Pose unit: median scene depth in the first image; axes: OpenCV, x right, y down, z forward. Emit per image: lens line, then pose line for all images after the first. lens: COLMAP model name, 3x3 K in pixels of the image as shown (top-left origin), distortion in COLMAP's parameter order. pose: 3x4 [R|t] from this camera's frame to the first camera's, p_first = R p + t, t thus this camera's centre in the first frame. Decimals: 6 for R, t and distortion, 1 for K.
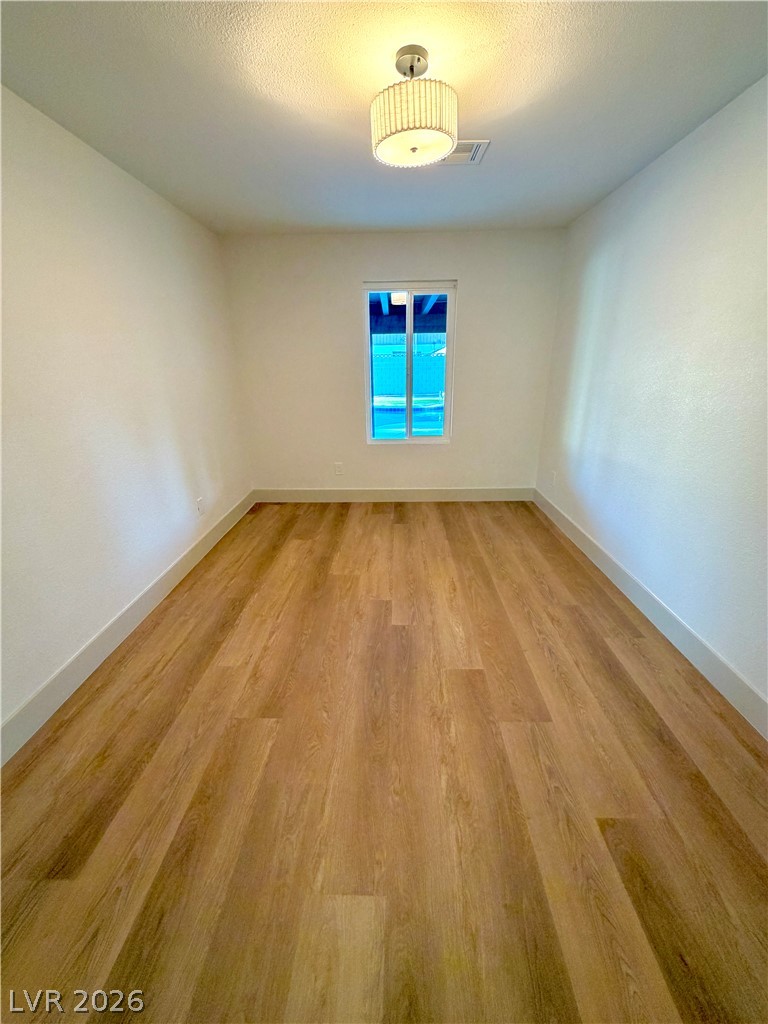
lens RADIAL K [[409.6, 0, 382.3], [0, 409.6, 517.8], [0, 0, 1]] dist [-0.001287, 0.000803]
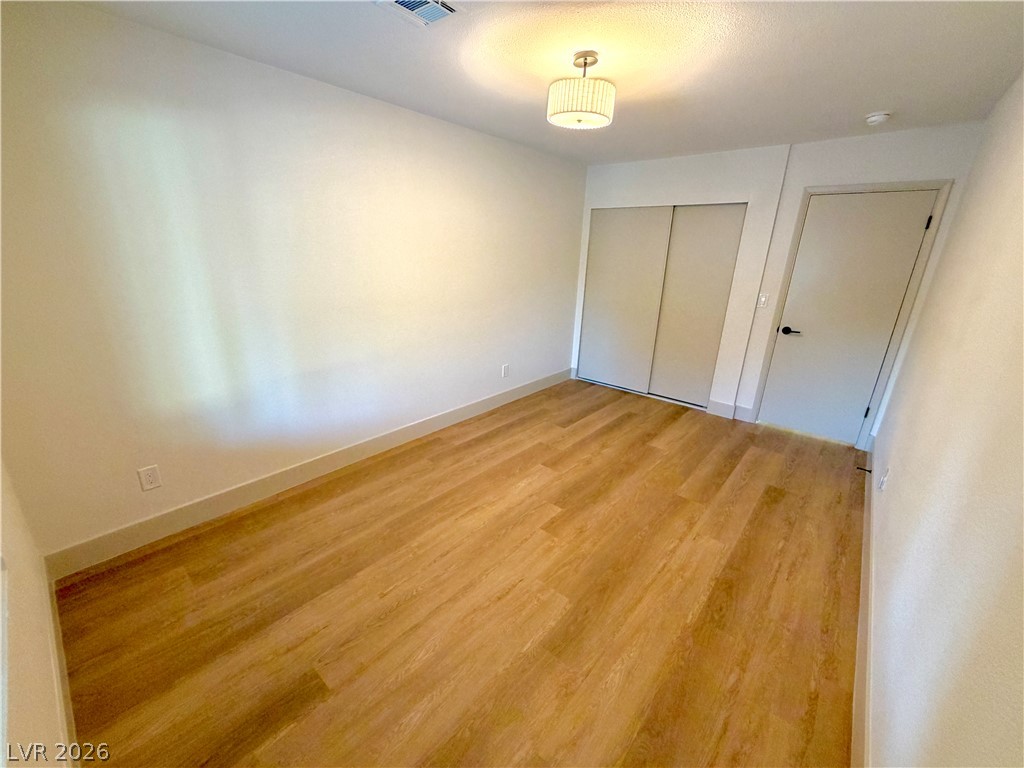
lens RADIAL K [[409.6, 0, 511.0], [0, 409.6, 384.5], [0, 0, 1]] dist [-0.001287, 0.000803]
pose [[-0.778327, -0.201894, 0.594514, -0.519744], [0.213347, 0.805503, 0.552855, -0.740434], [-0.590501, 0.557139, -0.583871, 1.746788]]
